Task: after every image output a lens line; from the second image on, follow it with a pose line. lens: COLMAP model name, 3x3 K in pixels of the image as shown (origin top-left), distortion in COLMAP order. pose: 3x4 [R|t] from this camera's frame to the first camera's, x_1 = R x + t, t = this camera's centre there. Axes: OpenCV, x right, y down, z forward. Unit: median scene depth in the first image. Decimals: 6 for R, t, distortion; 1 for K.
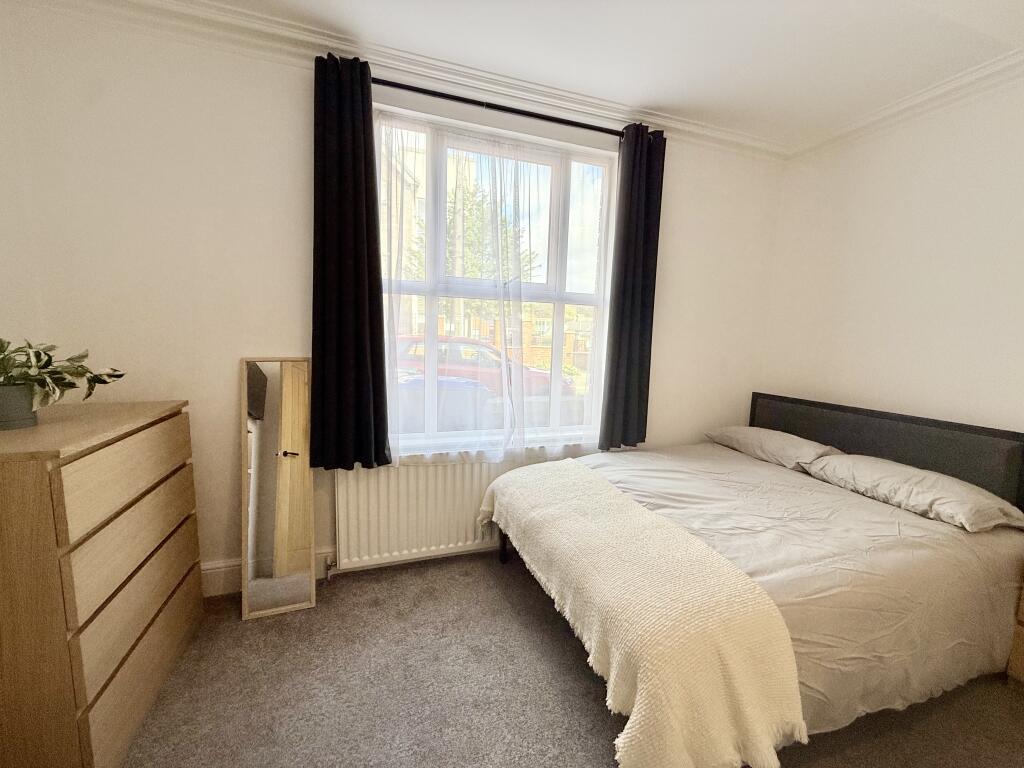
lens RADIAL K [[406.8, 0, 512.0], [0, 406.8, 384.0], [0, 0, 1]] dist [0.001455, -0.000097]
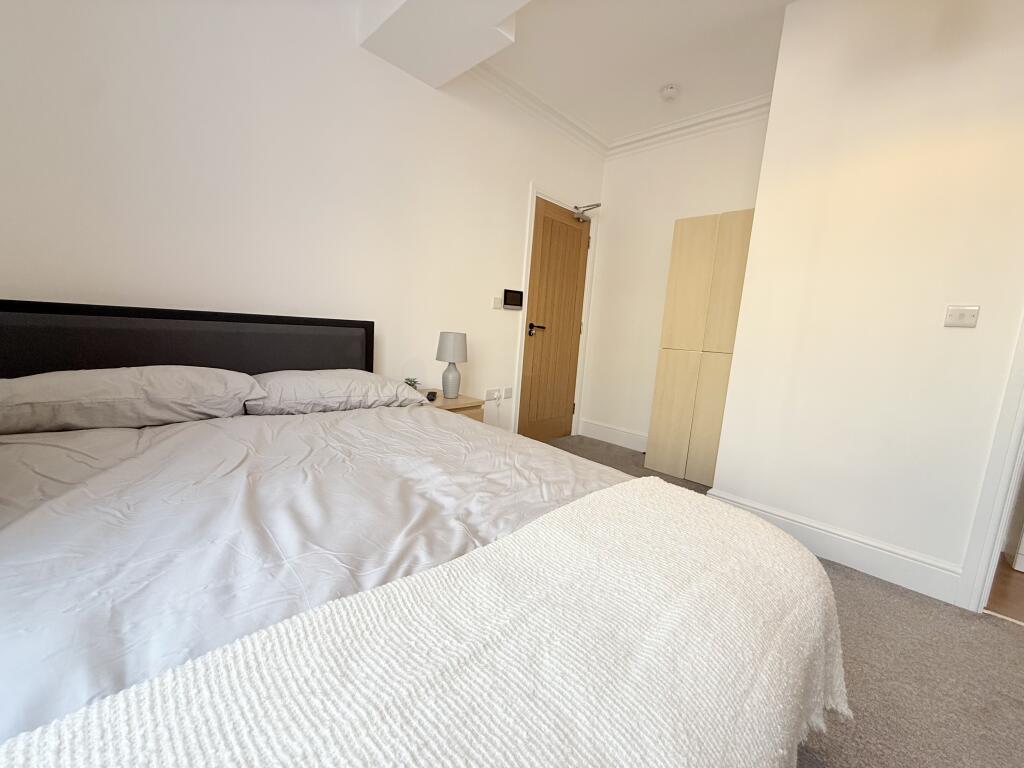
lens RADIAL K [[408.3, 0, 512.0], [0, 408.3, 384.0], [0, 0, 1]] dist [-0.001505, 0.000190]
pose [[-0.425235, -0.178598, 0.887287, -0.021790], [0.023584, 0.977818, 0.208123, 0.051222], [-0.904775, 0.109427, -0.411591, 0.985948]]
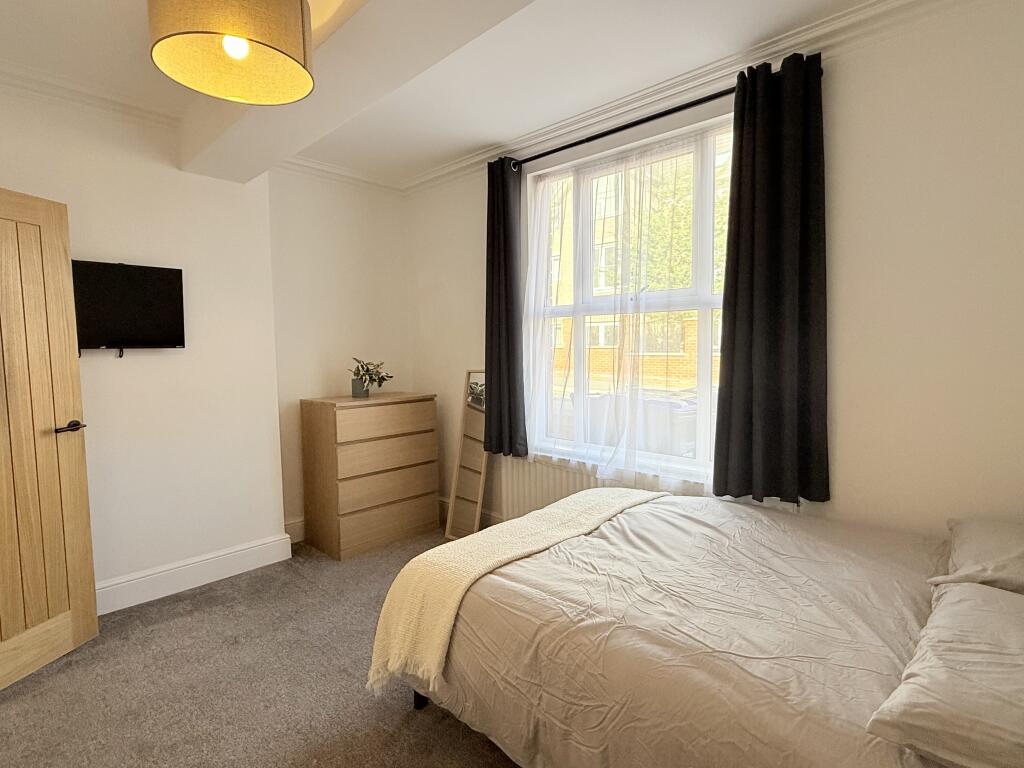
lens RADIAL K [[528.9, 0, 512.0], [0, 528.9, 384.0], [0, 0, 1]] dist [-0.001092, -0.000392]
pose [[0.461507, 0.030757, -0.886603, 1.144684], [-0.080591, 0.996720, -0.007373, -0.010335], [0.883469, 0.074855, 0.462472, 0.225194]]
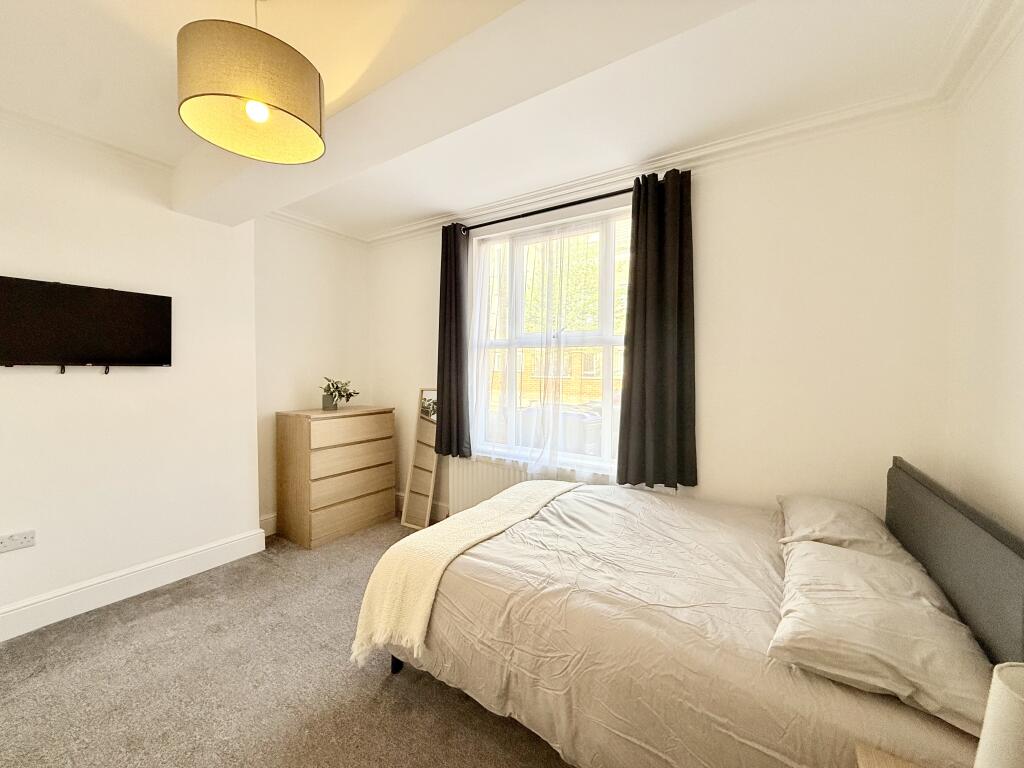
lens RADIAL K [[408.3, 0, 512.0], [0, 408.3, 384.0], [0, 0, 1]] dist [-0.001505, 0.000190]
pose [[0.615263, 0.005222, -0.788305, 1.080618], [-0.083965, 0.994724, -0.058944, -0.007436], [0.783837, 0.102456, 0.612455, 0.154286]]
